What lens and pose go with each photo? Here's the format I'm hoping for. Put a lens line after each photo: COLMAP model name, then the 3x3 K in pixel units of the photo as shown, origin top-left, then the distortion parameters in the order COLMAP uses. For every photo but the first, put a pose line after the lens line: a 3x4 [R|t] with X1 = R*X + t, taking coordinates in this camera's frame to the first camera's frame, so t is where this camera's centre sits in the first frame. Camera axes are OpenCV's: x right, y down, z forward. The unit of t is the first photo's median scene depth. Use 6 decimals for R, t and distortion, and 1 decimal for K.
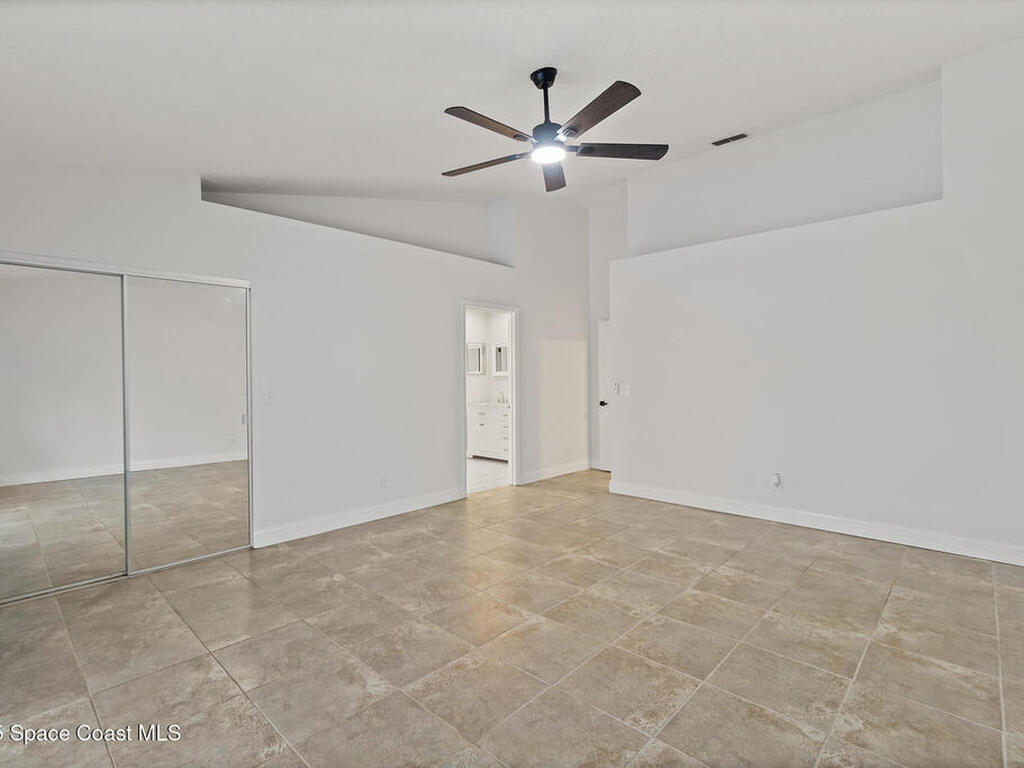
lens RADIAL K [[498.1, 0, 506.2], [0, 498.1, 377.8], [0, 0, 1]] dist [-0.002805, 0.000908]
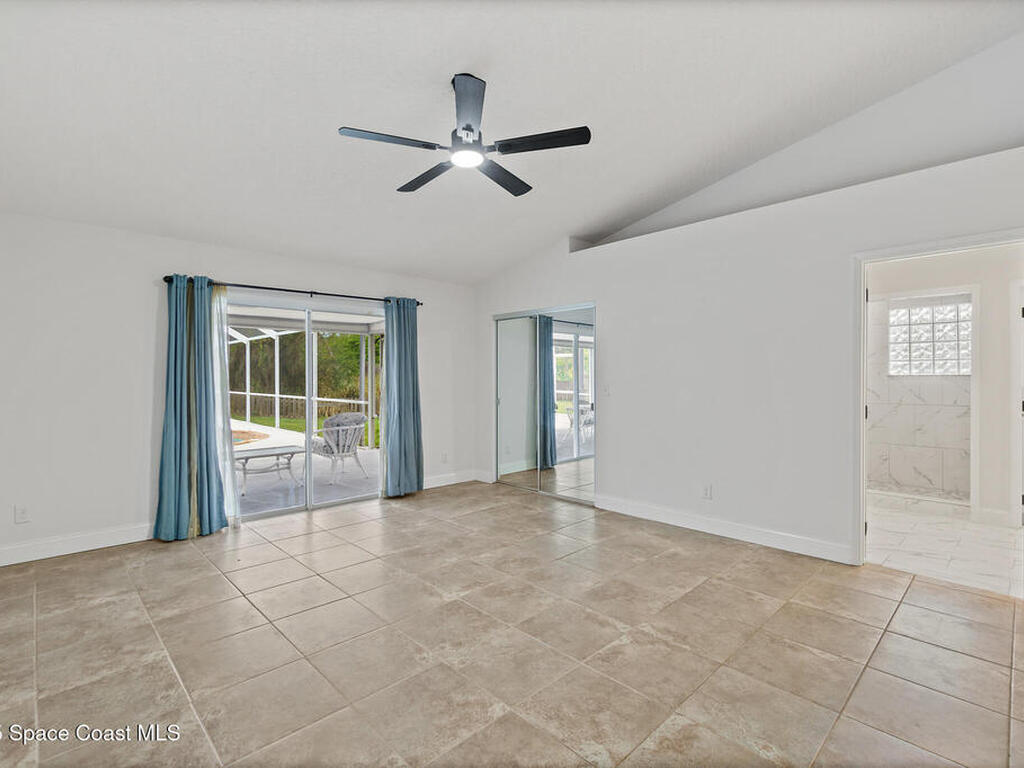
lens RADIAL K [[498.1, 0, 506.2], [0, 498.1, 377.8], [0, 0, 1]] dist [-0.002805, 0.000908]
pose [[-0.044436, 0.008037, -0.998980, 0.895380], [0.001523, 0.999967, 0.007977, -0.008108], [0.999011, -0.001167, -0.044447, 0.911085]]
